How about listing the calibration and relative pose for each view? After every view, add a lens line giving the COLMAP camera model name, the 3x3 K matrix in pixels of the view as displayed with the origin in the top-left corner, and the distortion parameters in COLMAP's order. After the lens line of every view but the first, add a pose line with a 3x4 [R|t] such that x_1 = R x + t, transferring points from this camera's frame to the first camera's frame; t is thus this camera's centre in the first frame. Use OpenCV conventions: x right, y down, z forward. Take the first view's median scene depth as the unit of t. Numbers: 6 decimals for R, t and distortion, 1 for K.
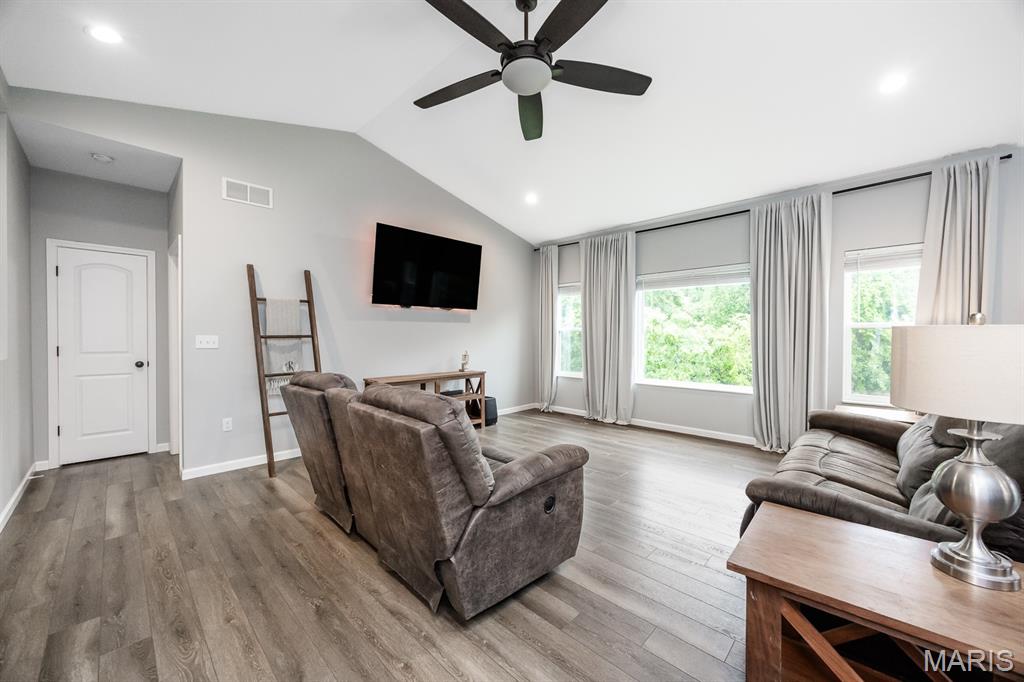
lens RADIAL K [[401.1, 0, 518.5], [0, 401.1, 336.9], [0, 0, 1]] dist [-0.004510, 0.000609]
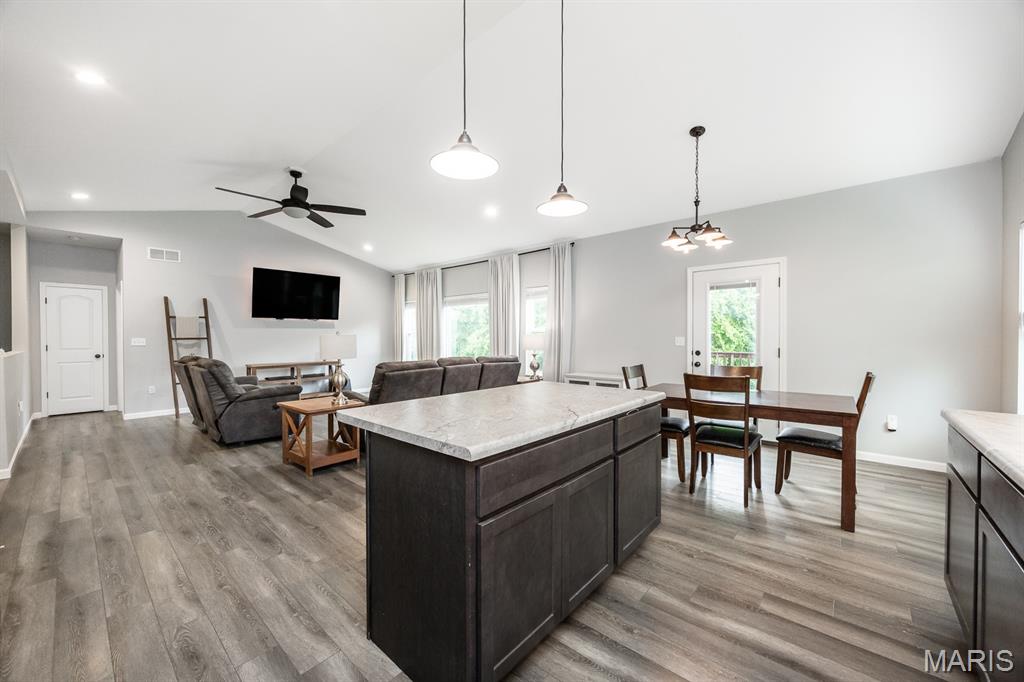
lens RADIAL K [[401.1, 0, 514.1], [0, 401.1, 338.7], [0, 0, 1]] dist [-0.004510, 0.000609]
pose [[0.998364, -0.004542, 0.056999, 0.648252], [0.004472, 0.999989, 0.001344, 0.003108], [-0.057005, -0.001087, 0.998373, -0.715429]]
